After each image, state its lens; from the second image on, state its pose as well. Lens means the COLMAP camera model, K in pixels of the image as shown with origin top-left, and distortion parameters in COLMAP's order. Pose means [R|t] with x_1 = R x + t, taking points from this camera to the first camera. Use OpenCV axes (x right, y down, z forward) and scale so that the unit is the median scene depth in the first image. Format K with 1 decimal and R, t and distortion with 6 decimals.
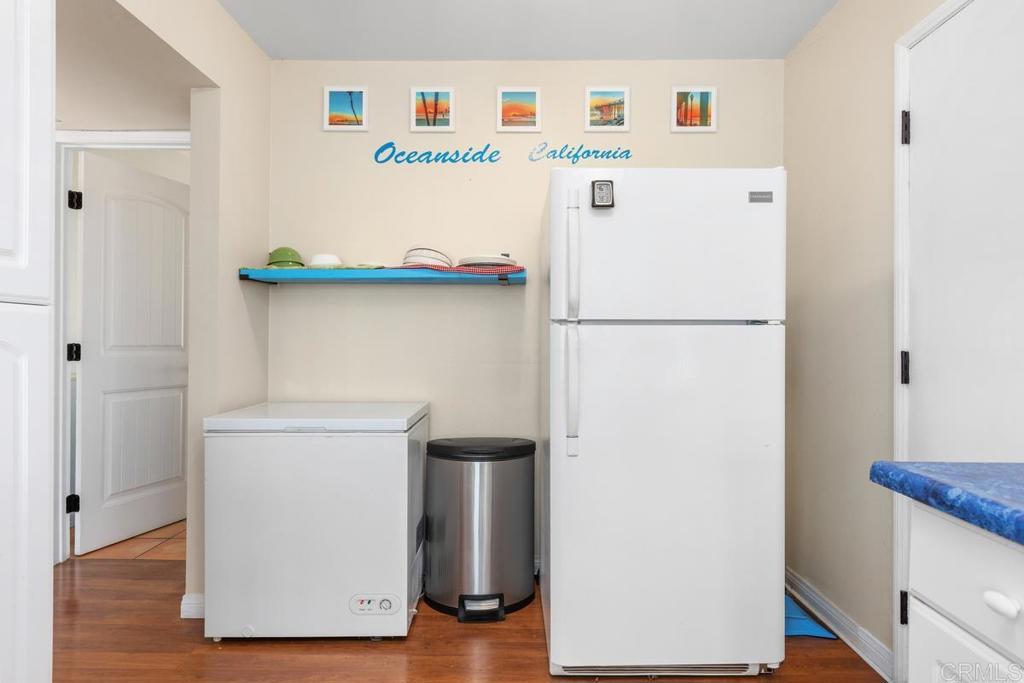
lens RADIAL K [[560.2, 0, 518.3], [0, 560.2, 343.9], [0, 0, 1]] dist [0.002140, -0.000366]
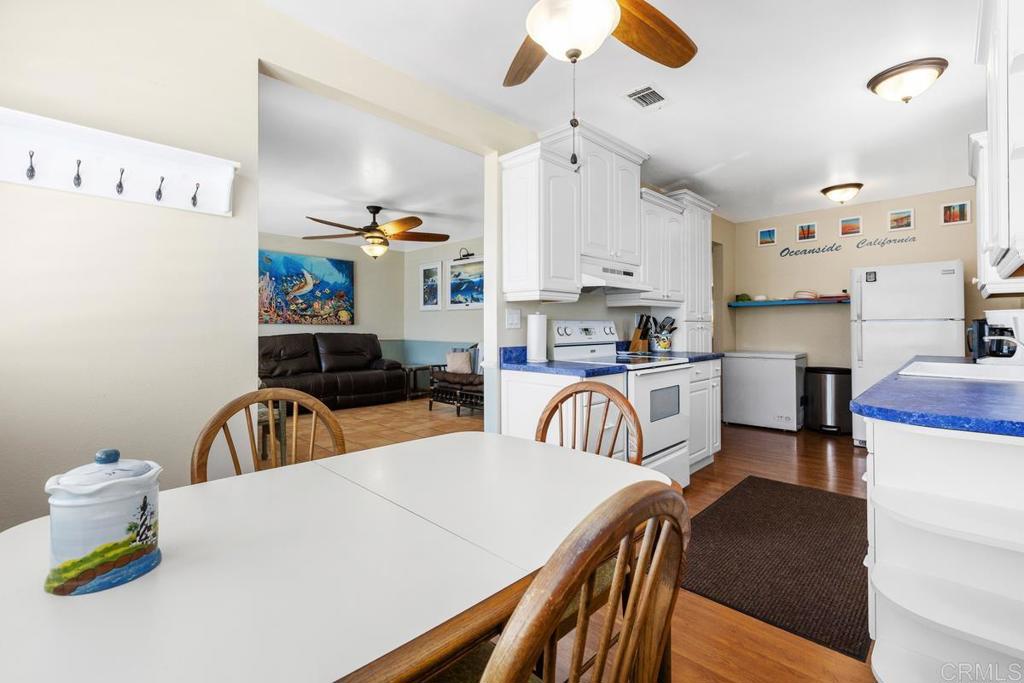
lens RADIAL K [[451.2, 0, 511.9], [0, 451.2, 323.6], [0, 0, 1]] dist [-0.006848, 0.000247]
pose [[0.714371, -0.014334, -0.699621, 0.307506], [0.005049, 0.999870, -0.015331, 0.000700], [0.699749, 0.007419, 0.714350, -1.351951]]
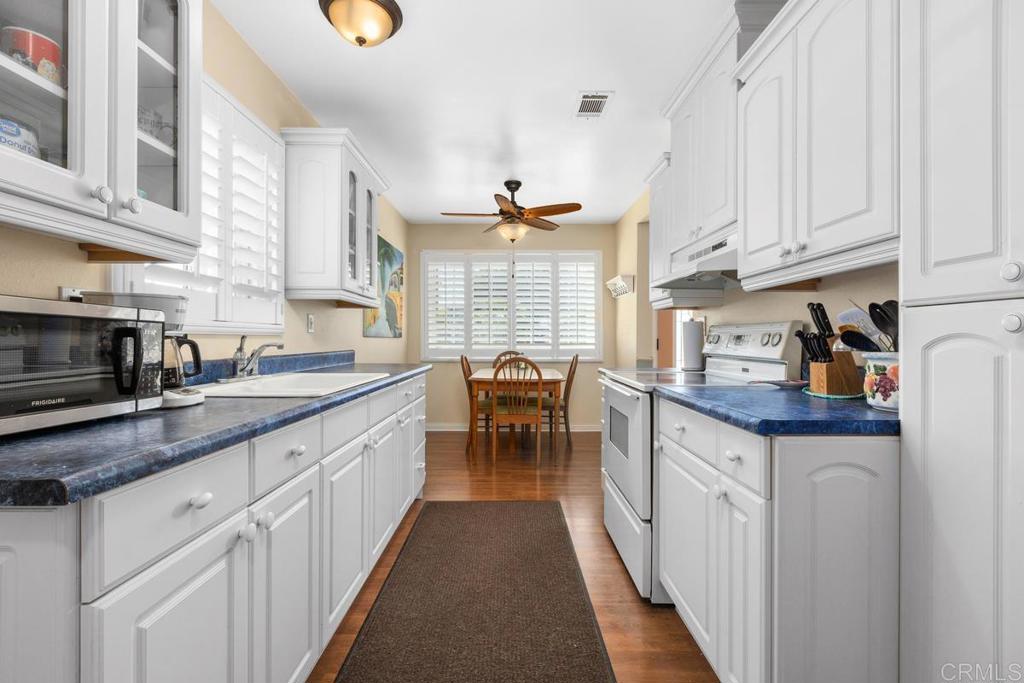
lens RADIAL K [[451.2, 0, 509.2], [0, 451.2, 339.2], [0, 0, 1]] dist [-0.006848, 0.000247]
pose [[-0.999905, -0.011890, -0.007000, 0.012838], [-0.011932, 0.999911, 0.005906, 0.003352], [0.006929, 0.005989, -0.999958, 0.597978]]
